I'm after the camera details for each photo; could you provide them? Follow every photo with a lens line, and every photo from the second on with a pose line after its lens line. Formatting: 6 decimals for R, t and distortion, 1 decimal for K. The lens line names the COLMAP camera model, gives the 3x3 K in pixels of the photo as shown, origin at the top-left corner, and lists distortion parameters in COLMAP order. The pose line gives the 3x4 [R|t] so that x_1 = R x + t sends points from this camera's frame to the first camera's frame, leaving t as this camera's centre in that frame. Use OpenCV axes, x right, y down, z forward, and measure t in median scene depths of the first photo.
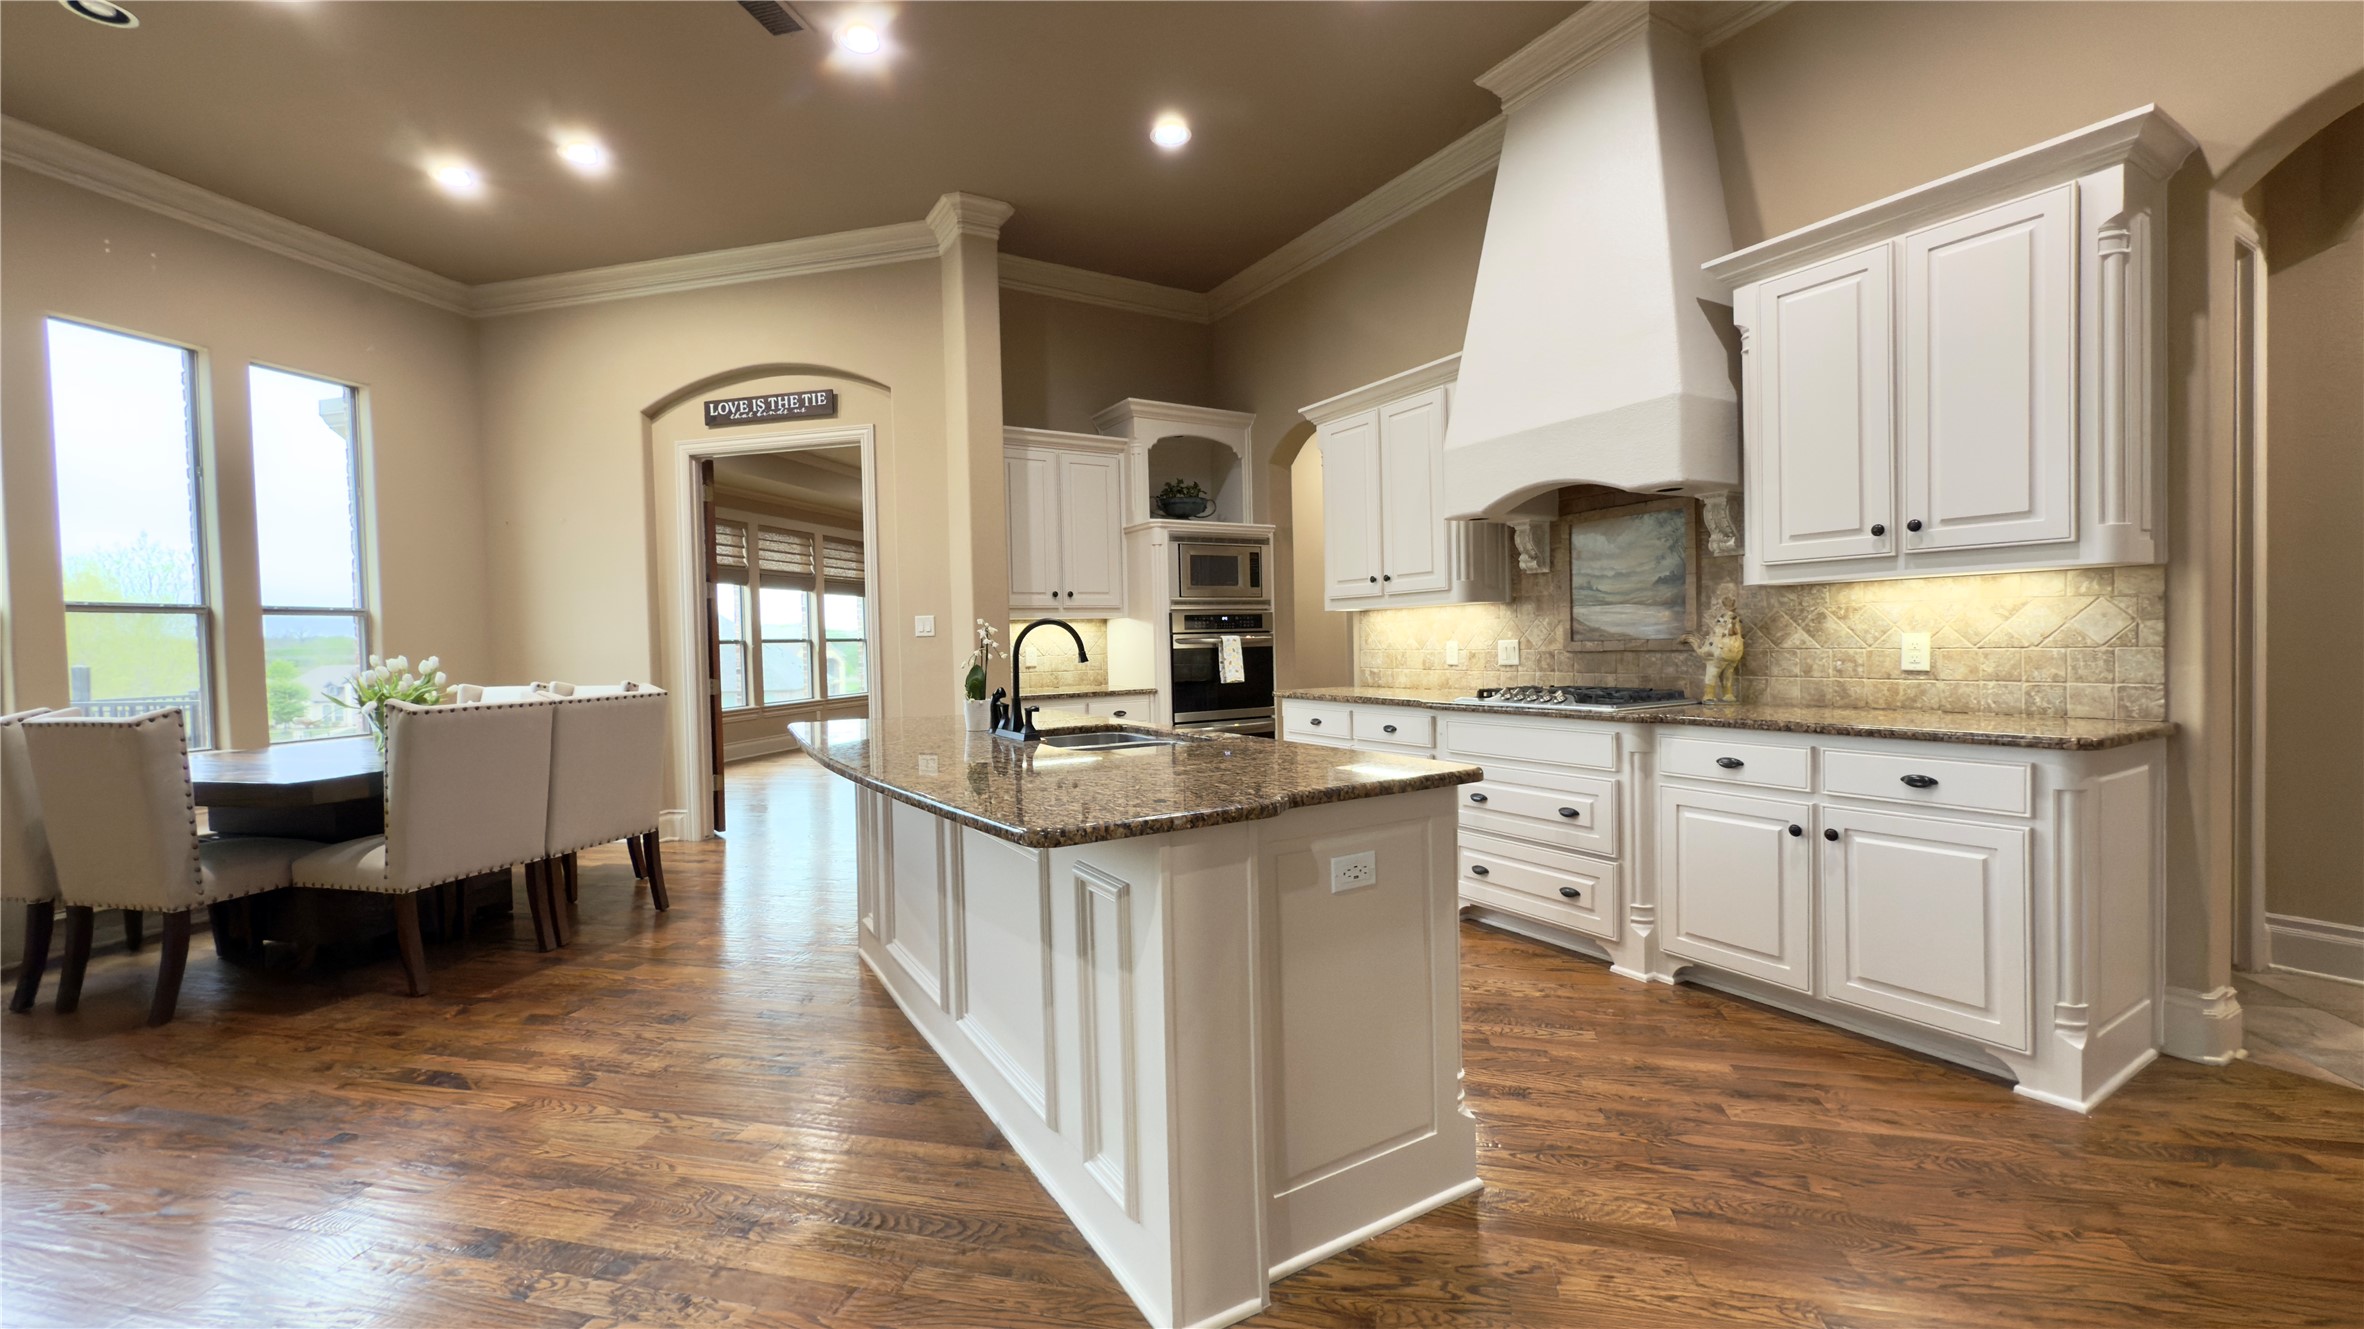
lens RADIAL K [[942.1, 0, 1186.3], [0, 942.1, 661.9], [0, 0, 1]] dist [-0.003561, -0.000003]
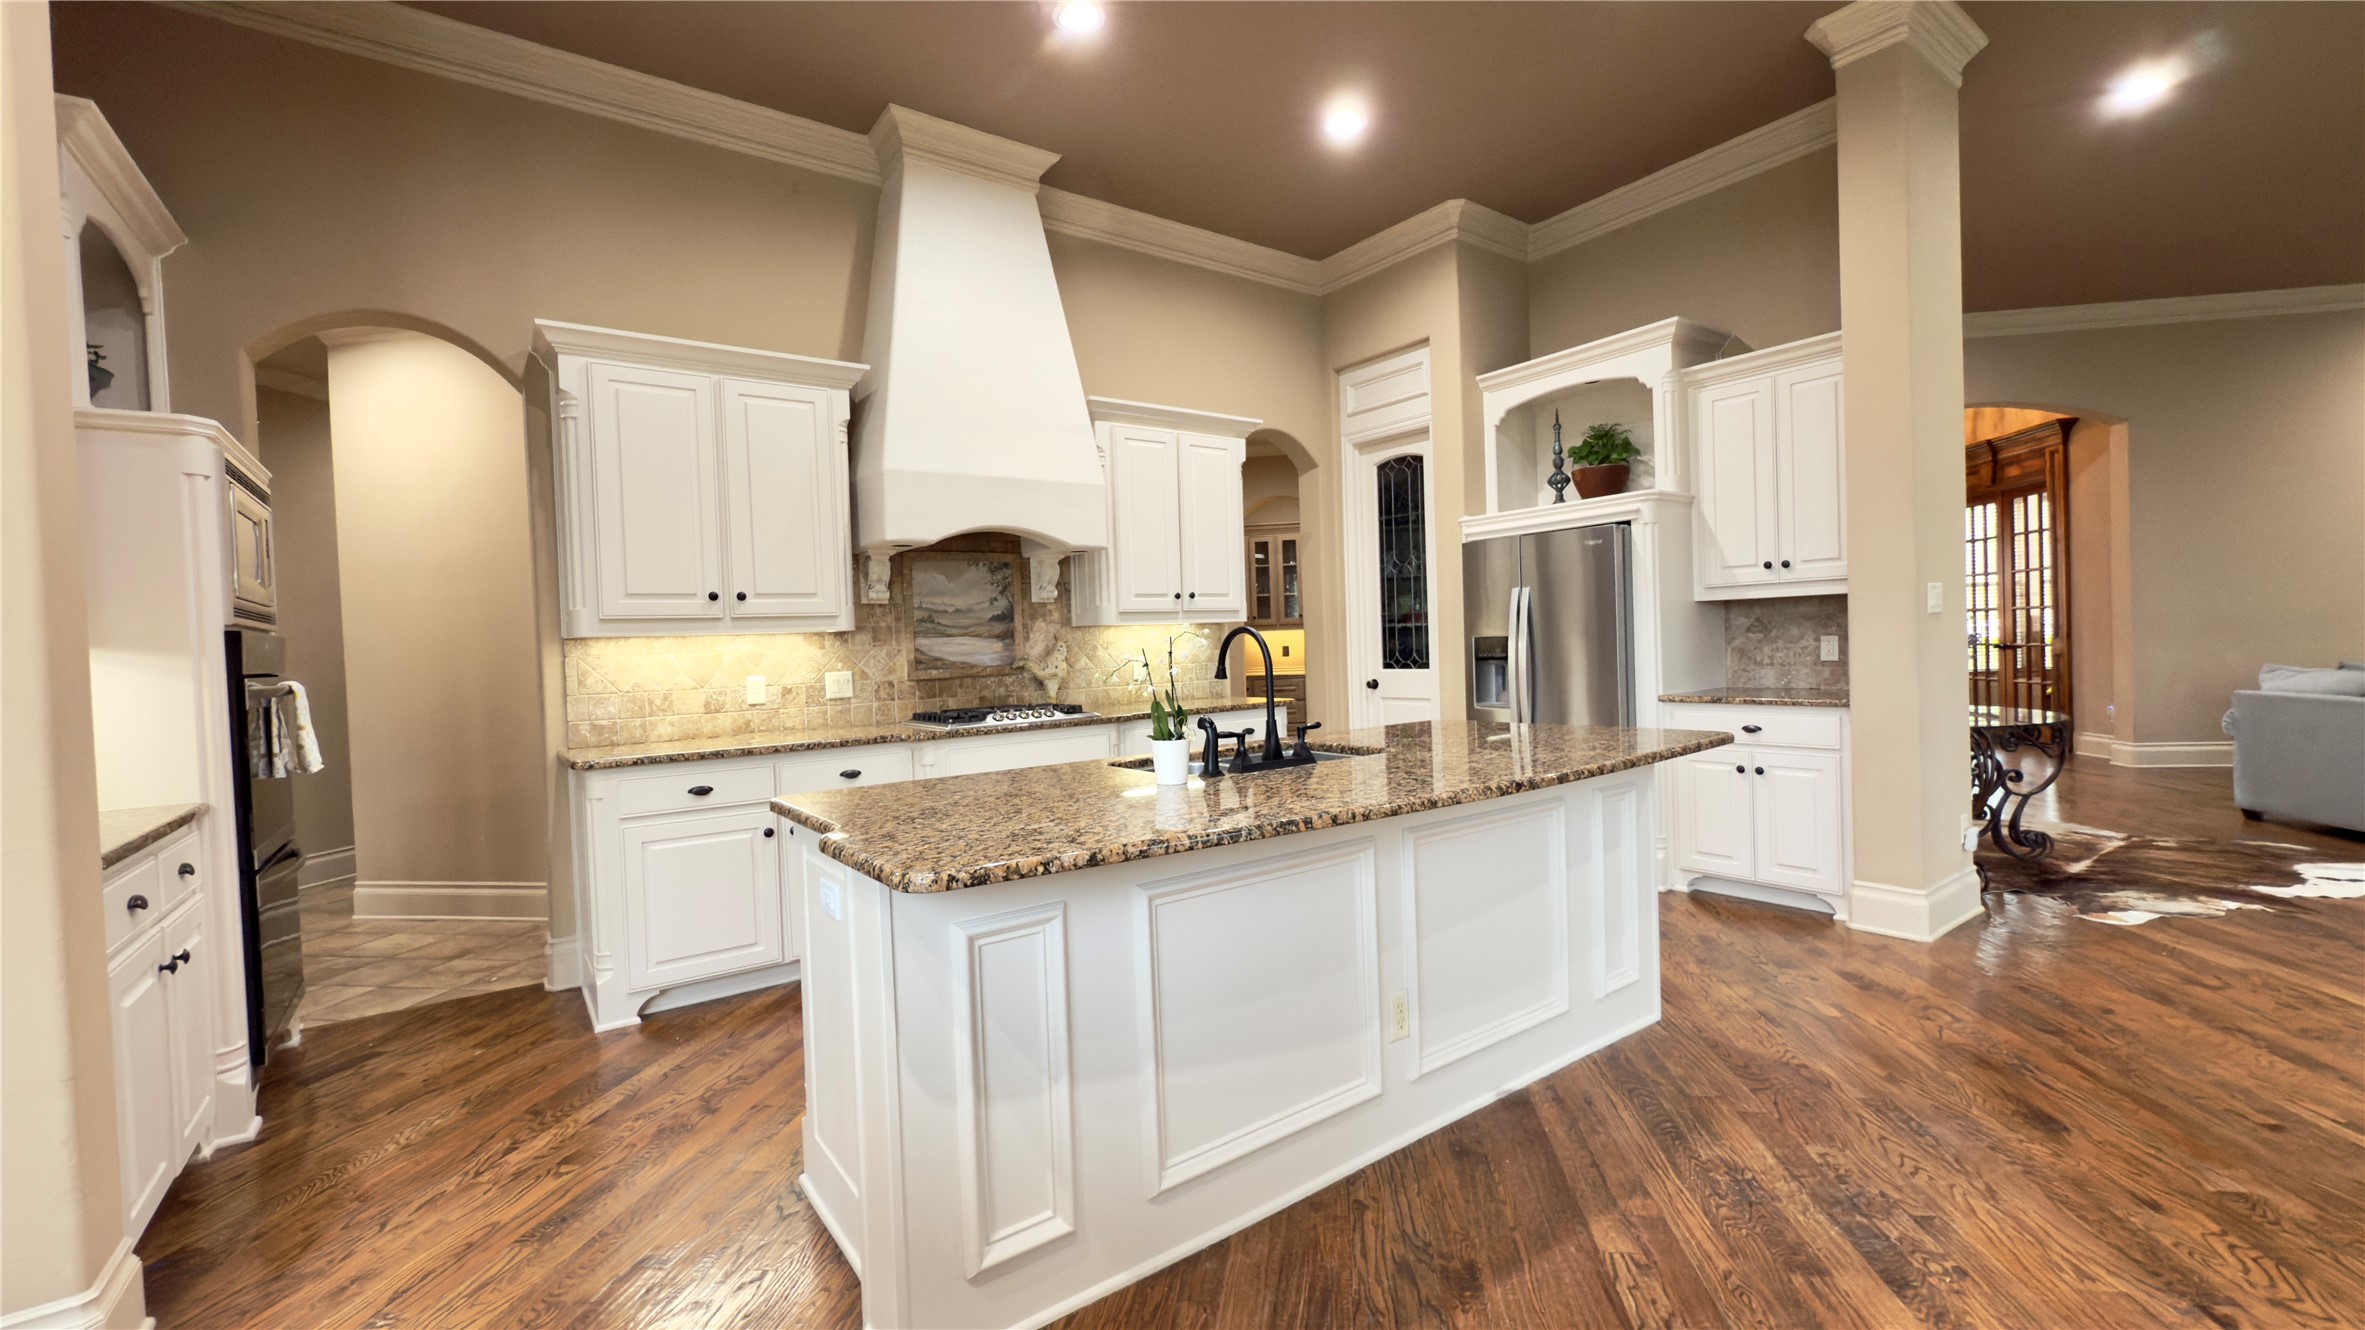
lens RADIAL K [[942.5, 0, 1158.8], [0, 942.5, 715.3], [0, 0, 1]] dist [-0.003561, -0.000003]
pose [[-0.062510, -0.059458, 0.996272, -0.742891], [0.057091, 0.996376, 0.063047, -0.024794], [-0.996410, 0.060819, -0.058889, 0.856423]]
